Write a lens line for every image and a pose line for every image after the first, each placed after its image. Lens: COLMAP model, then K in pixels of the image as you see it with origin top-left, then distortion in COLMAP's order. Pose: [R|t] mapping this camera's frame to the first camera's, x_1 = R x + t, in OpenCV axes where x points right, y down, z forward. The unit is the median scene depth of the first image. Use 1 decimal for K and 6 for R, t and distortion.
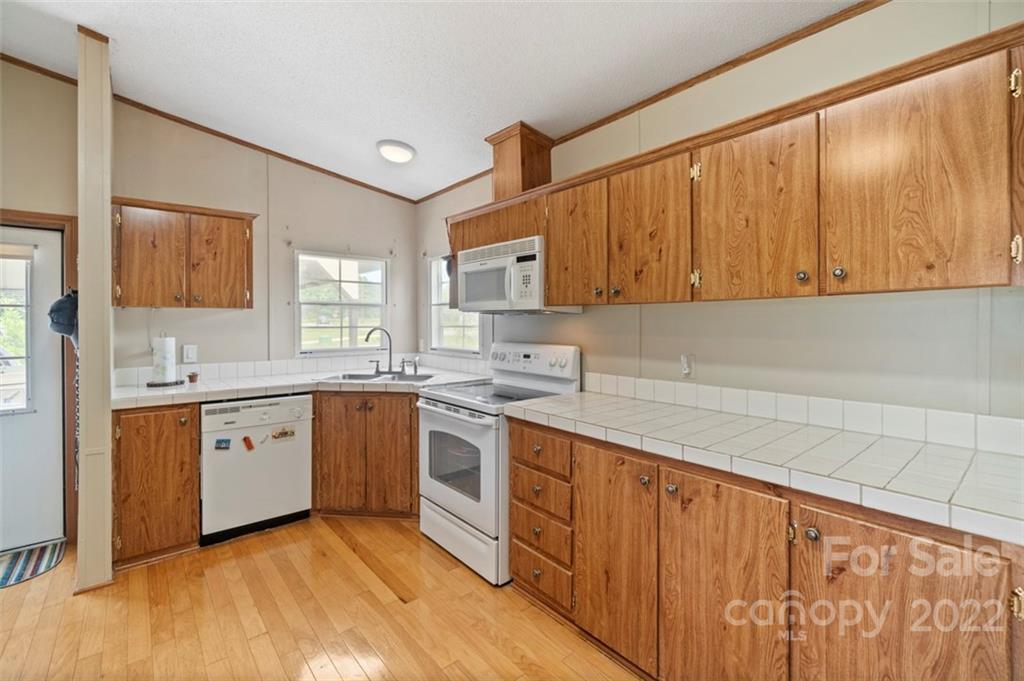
lens RADIAL K [[443.2, 0, 505.4], [0, 443.2, 326.6], [0, 0, 1]] dist [-0.001540, -0.000239]
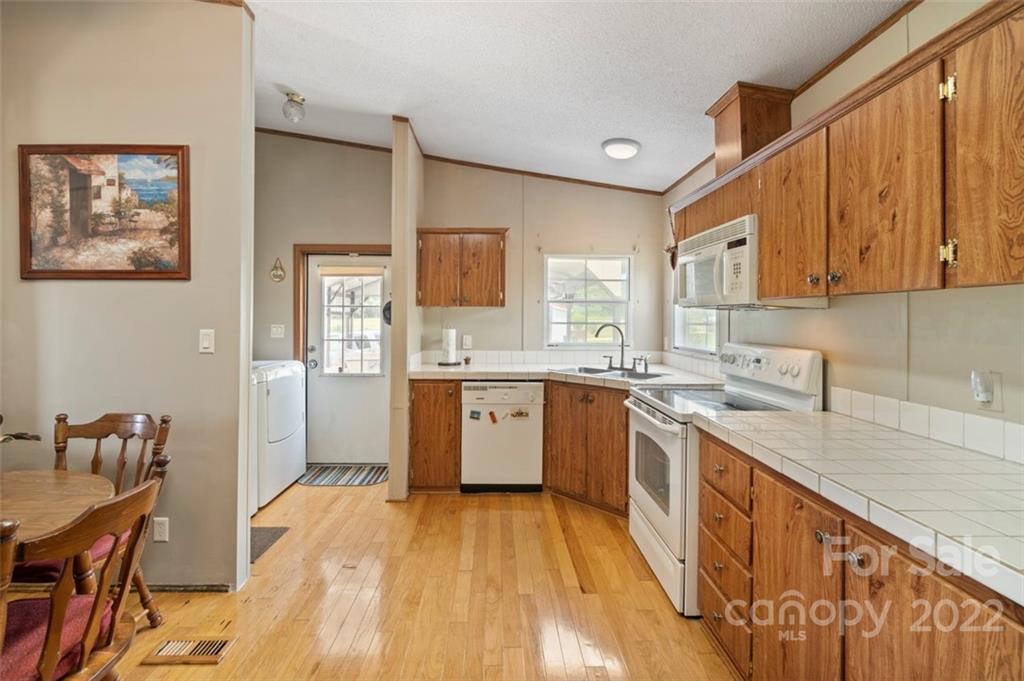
lens RADIAL K [[447.0, 0, 508.6], [0, 447.0, 319.7], [0, 0, 1]] dist [0.001102, 0.000845]
pose [[0.785523, 0.007227, -0.618791, 0.234567], [-0.012416, 0.999915, -0.004084, -0.000124], [0.618708, 0.010891, 0.785545, 0.065165]]
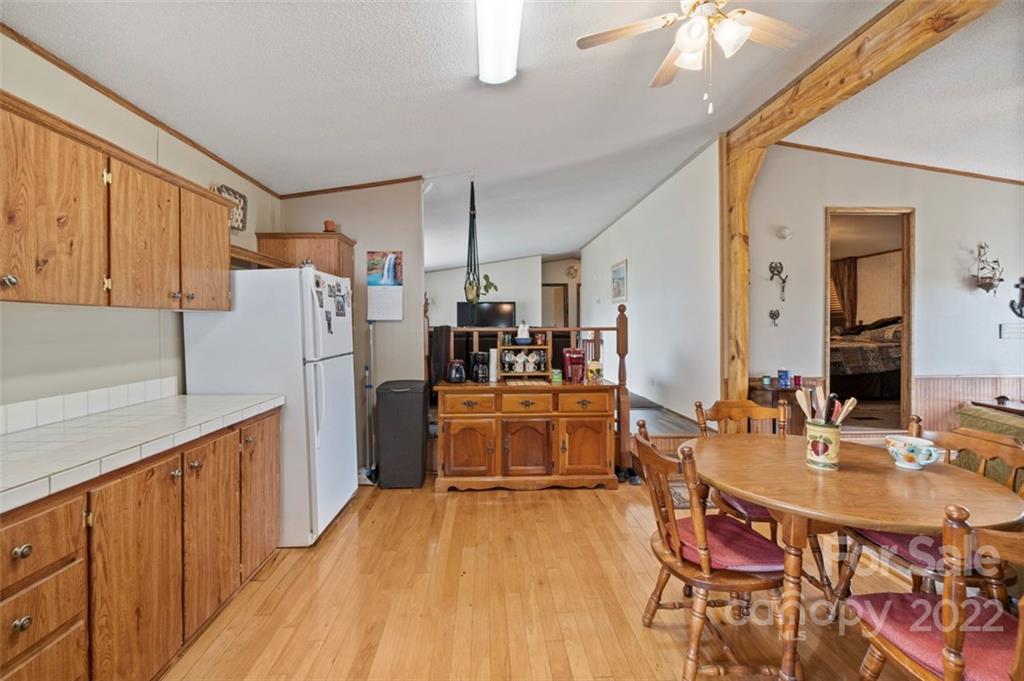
lens RADIAL K [[443.2, 0, 505.4], [0, 443.2, 326.6], [0, 0, 1]] dist [-0.001540, -0.000239]
pose [[-0.795465, 0.006016, 0.605969, -0.631531], [0.013658, 0.999875, 0.008002, -0.004607], [-0.605845, 0.014642, -0.795448, 0.886326]]
